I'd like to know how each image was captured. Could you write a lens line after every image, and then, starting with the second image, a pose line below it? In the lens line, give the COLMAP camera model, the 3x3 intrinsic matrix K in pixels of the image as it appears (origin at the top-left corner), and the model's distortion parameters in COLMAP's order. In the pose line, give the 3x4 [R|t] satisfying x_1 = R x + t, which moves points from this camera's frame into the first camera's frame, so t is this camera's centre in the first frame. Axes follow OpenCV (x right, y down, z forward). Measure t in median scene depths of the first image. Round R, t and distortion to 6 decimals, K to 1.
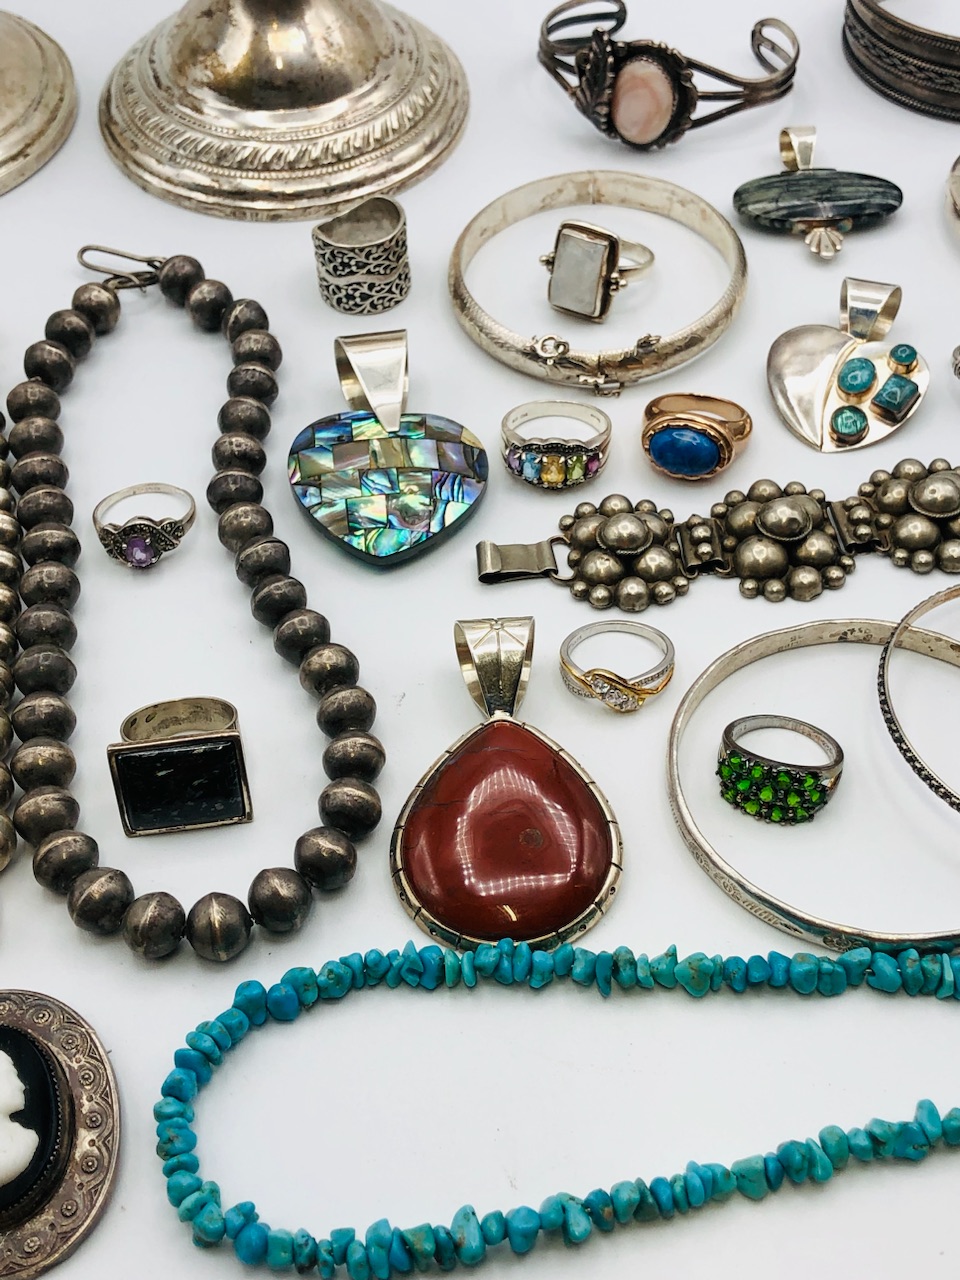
lens RADIAL K [[1807.7, 0, 480.0], [0, 1807.7, 640.0], [0, 0, 1]] dist [0.209966, -0.889967]
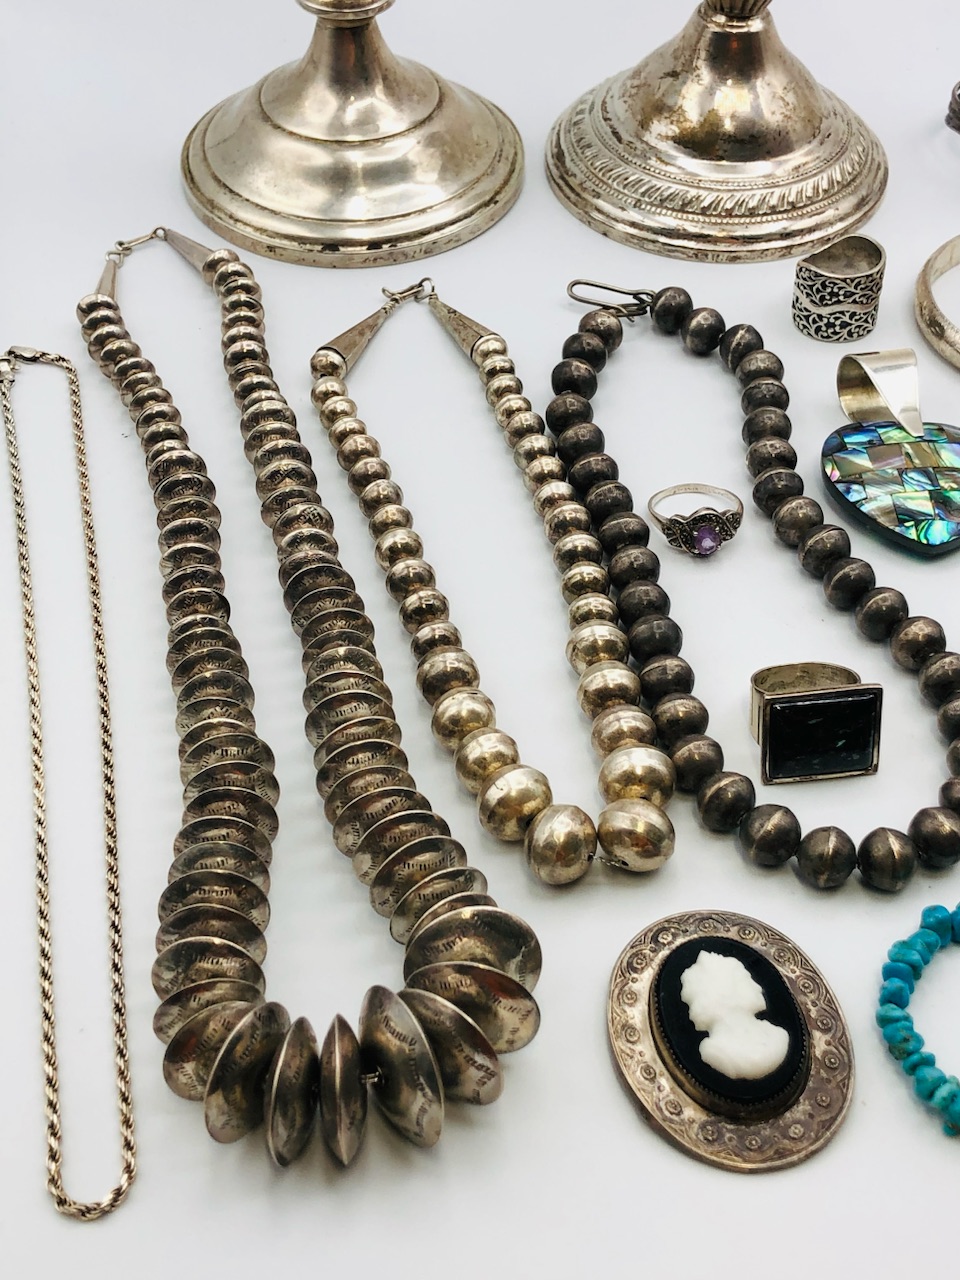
lens RADIAL K [[1807.7, 0, 480.0], [0, 1807.7, 640.0], [0, 0, 1]] dist [0.209966, -0.889967]
pose [[0.999801, 0.011993, 0.015968, -0.310386], [-0.010714, 0.996903, -0.077904, 0.088438], [-0.016853, 0.077717, 0.996833, -0.062630]]
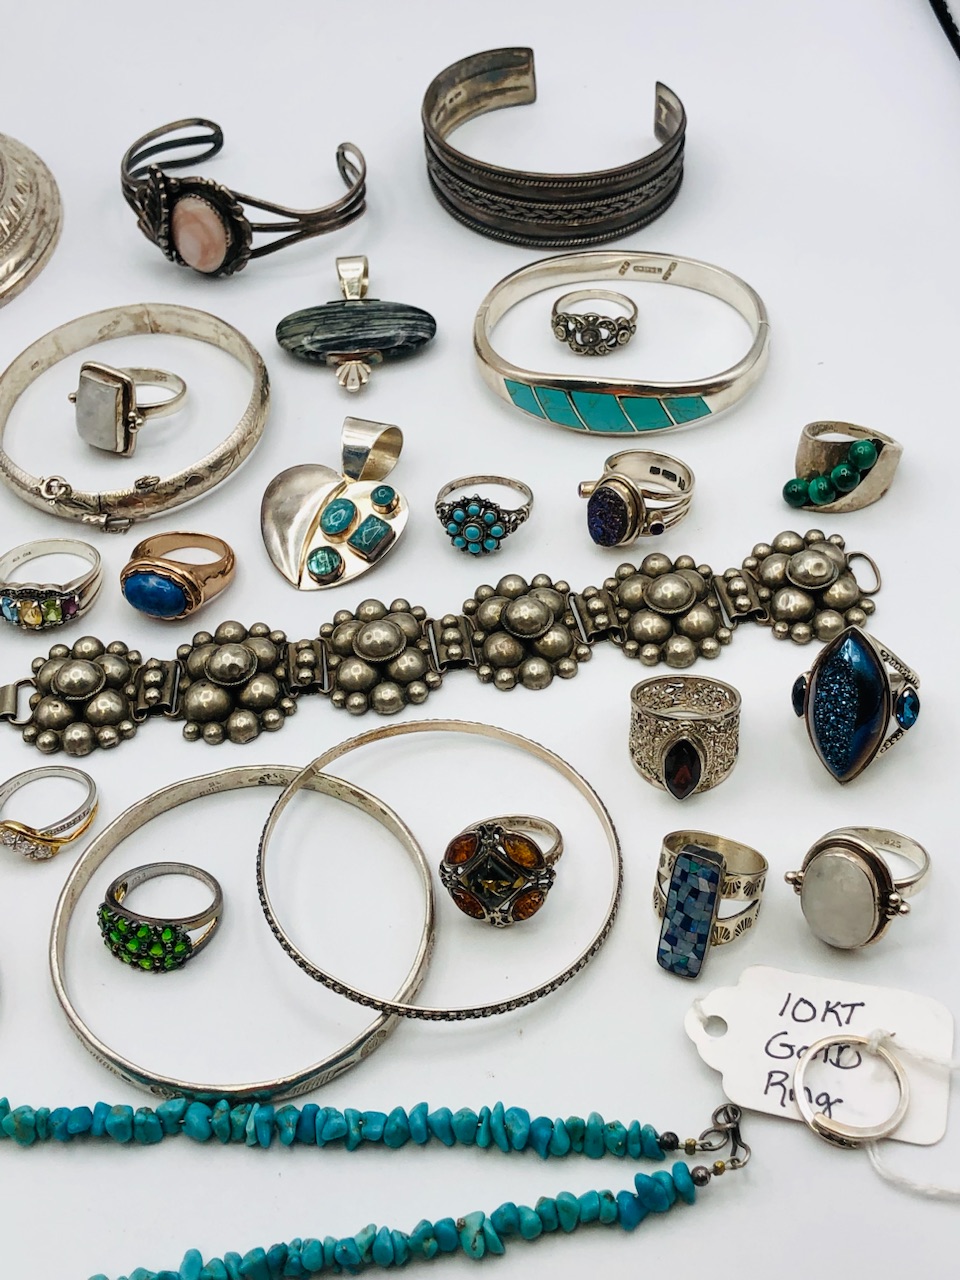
lens RADIAL K [[1807.7, 0, 480.0], [0, 1807.7, 640.0], [0, 0, 1]] dist [0.209966, -0.889967]
pose [[0.999343, -0.008615, -0.035207, 0.322170], [0.009230, 0.999807, 0.017341, -0.089600], [0.035050, -0.017655, 0.999230, -0.048705]]
